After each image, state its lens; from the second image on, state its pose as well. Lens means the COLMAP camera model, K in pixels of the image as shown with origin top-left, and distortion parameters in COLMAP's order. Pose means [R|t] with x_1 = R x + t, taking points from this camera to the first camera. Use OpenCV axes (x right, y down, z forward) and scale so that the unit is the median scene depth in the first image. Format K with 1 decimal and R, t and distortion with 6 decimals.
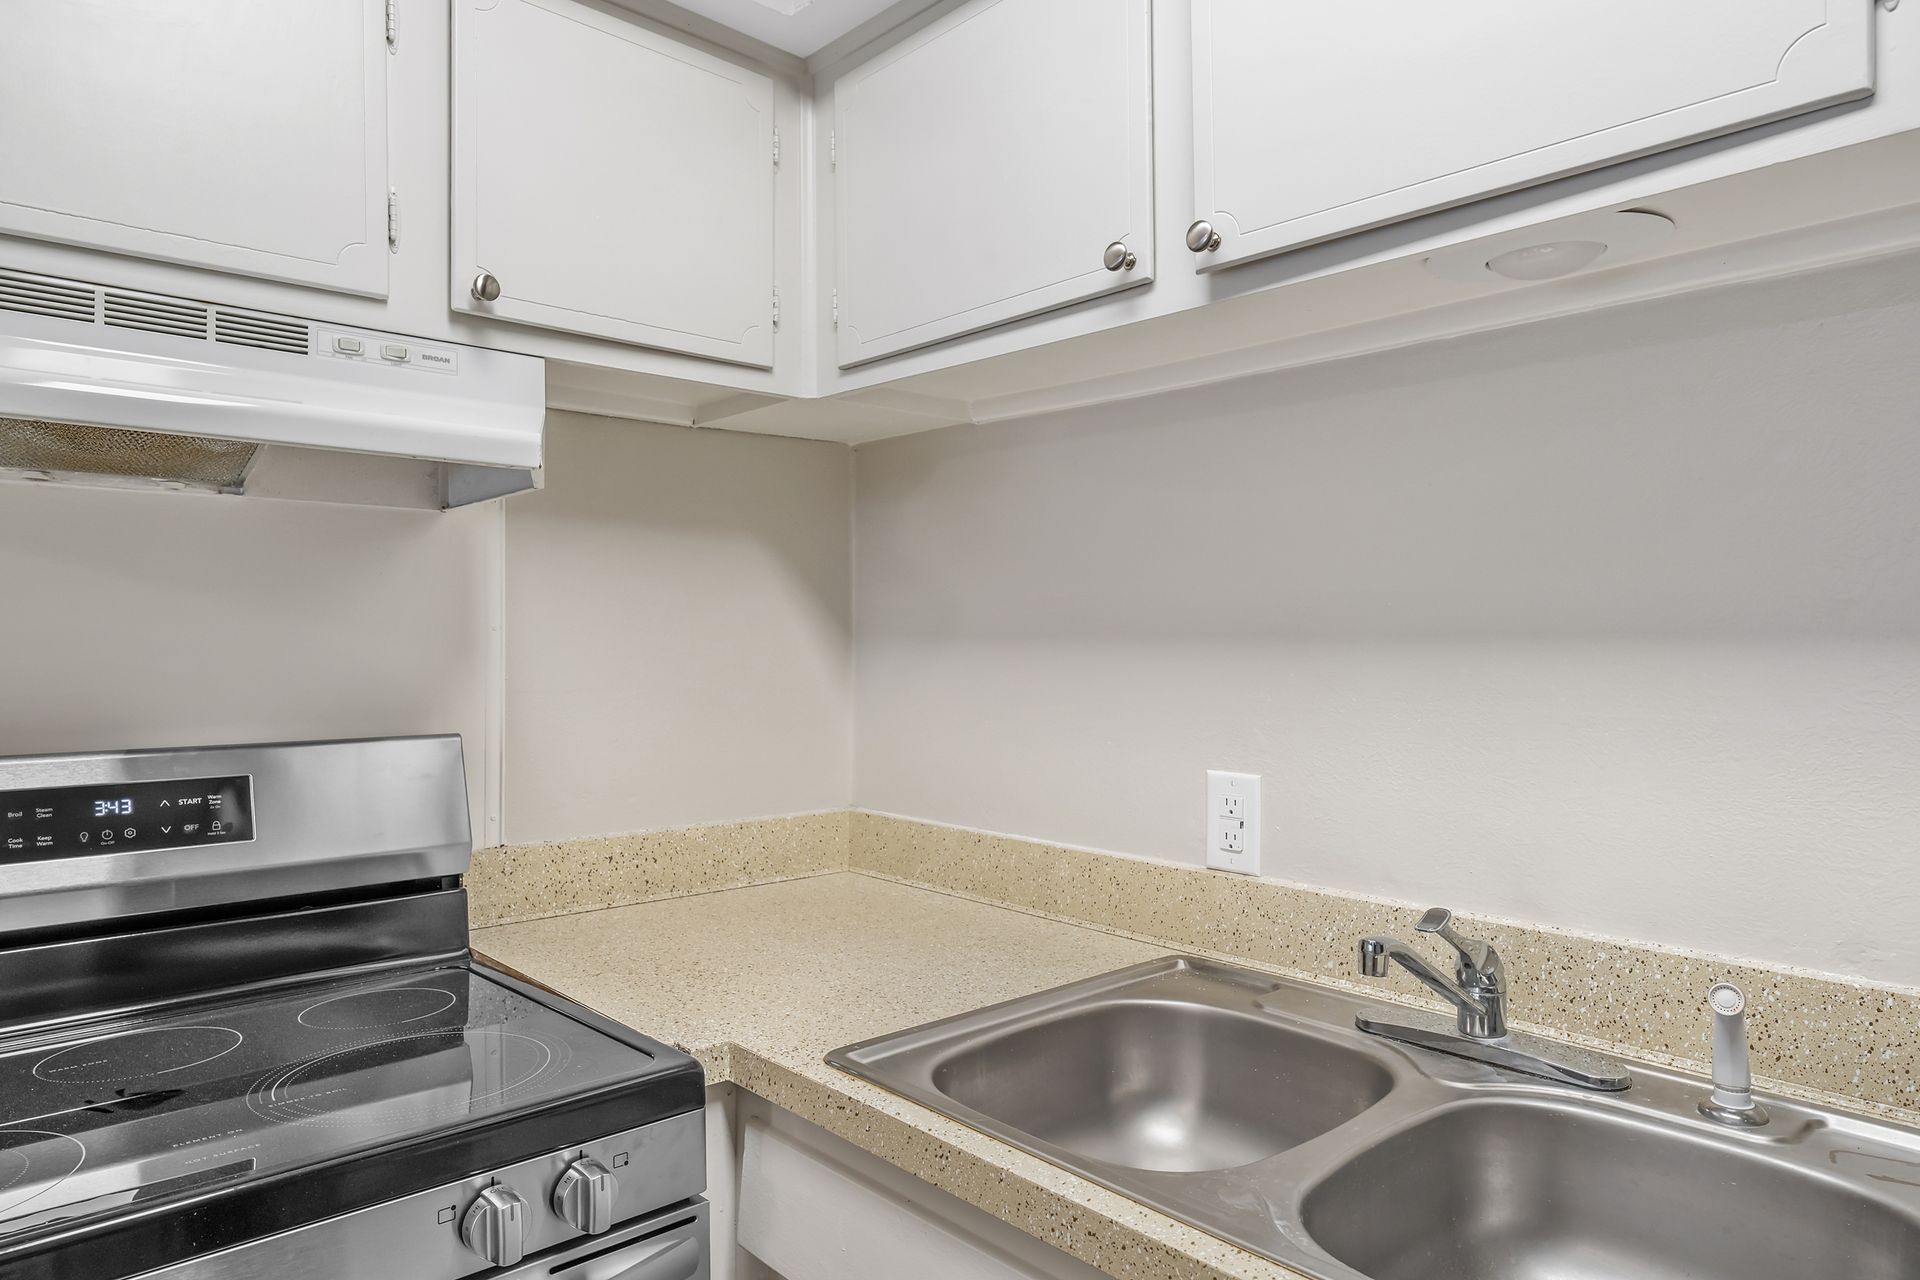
lens RADIAL K [[1206.0, 0, 957.9], [0, 1206.0, 647.8], [0, 0, 1]] dist [-0.002706, 0.004346]
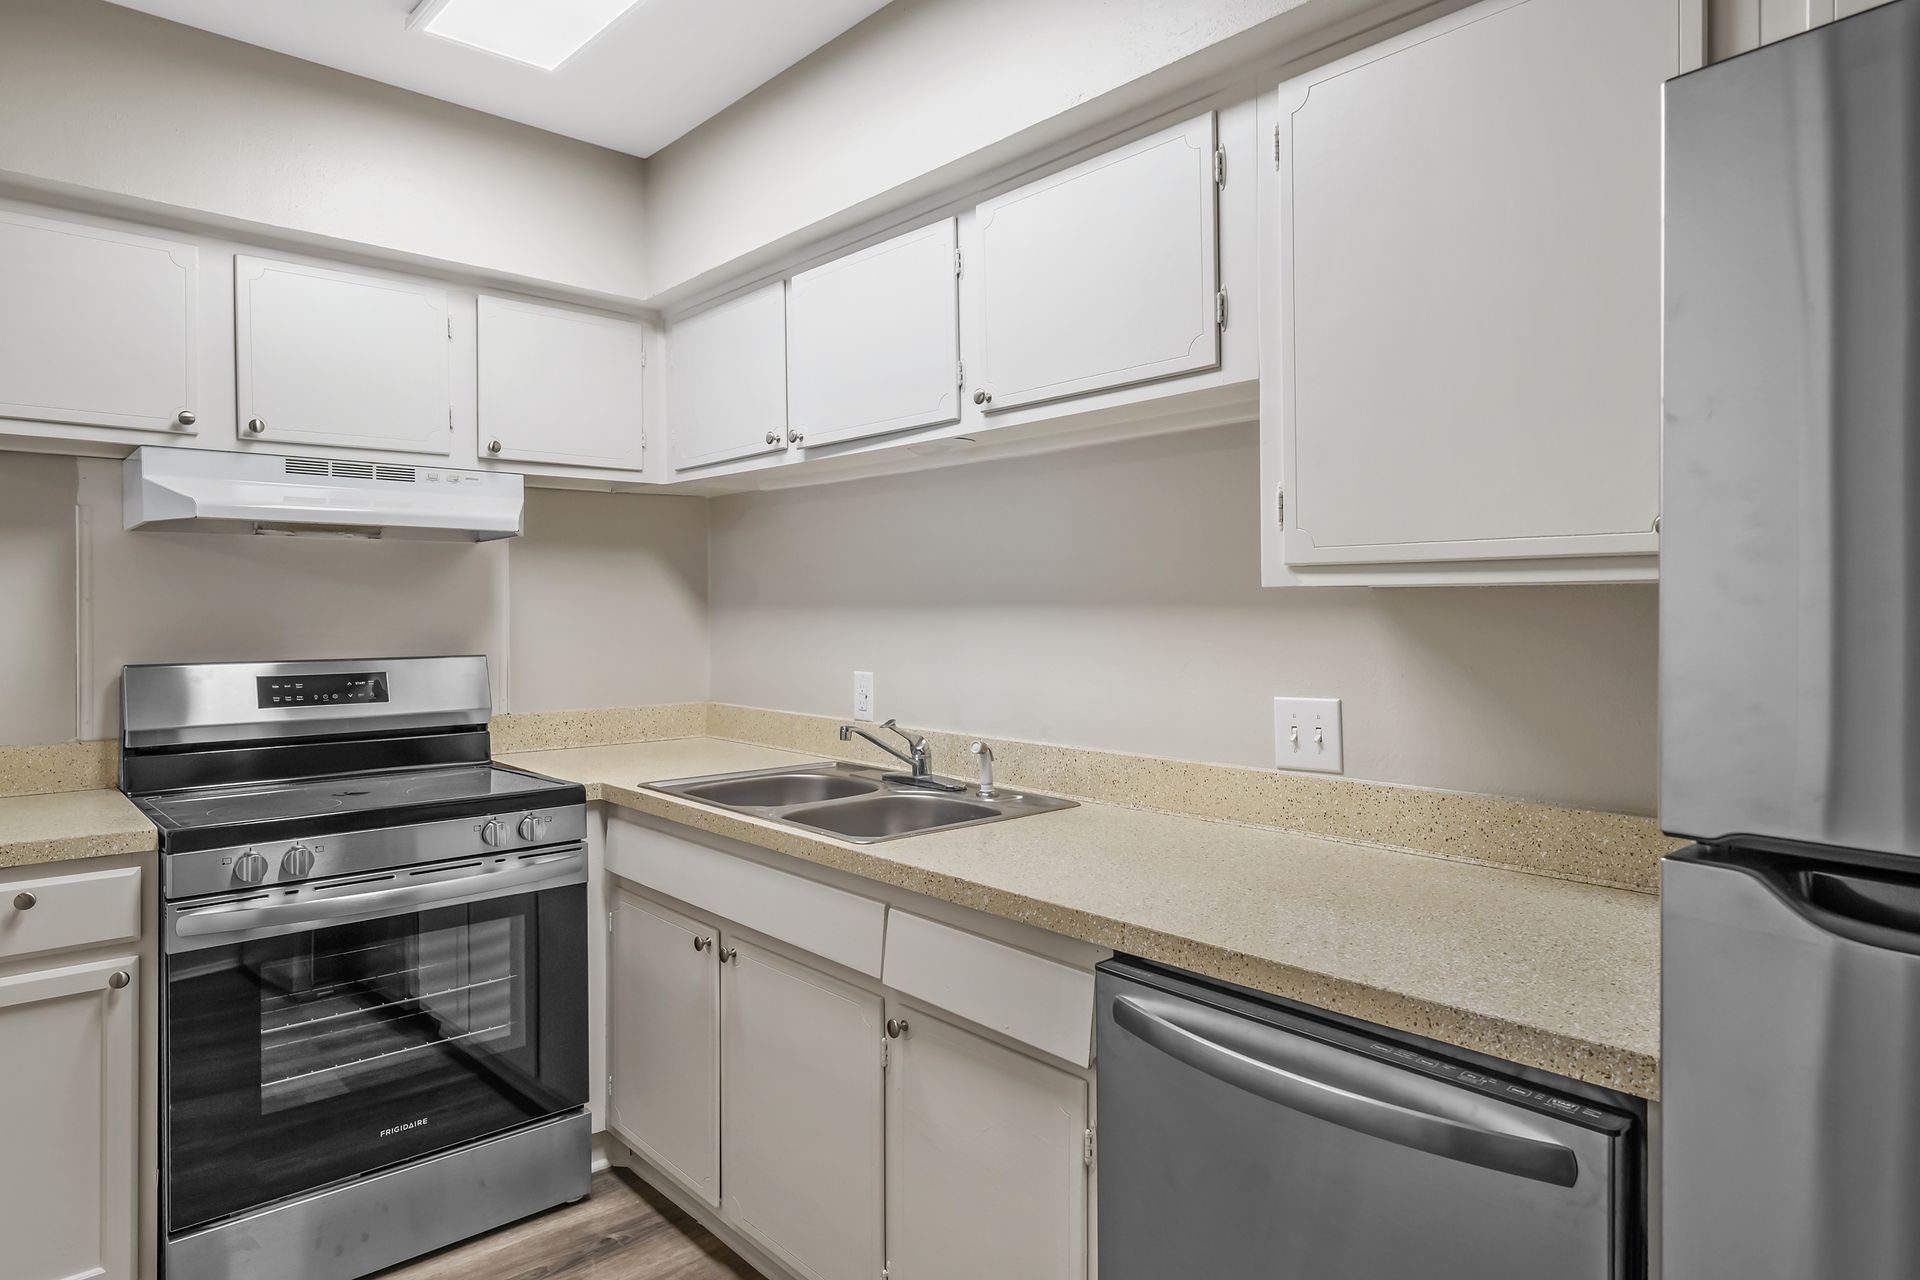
lens RADIAL K [[1136.8, 0, 962.2], [0, 1136.8, 622.2], [0, 0, 1]] dist [0.007804, 0.000445]
pose [[0.999969, -0.003974, -0.006865, 0.466070], [0.004026, 0.999963, 0.007570, 0.006456], [0.006835, -0.007597, 0.999948, -1.053153]]
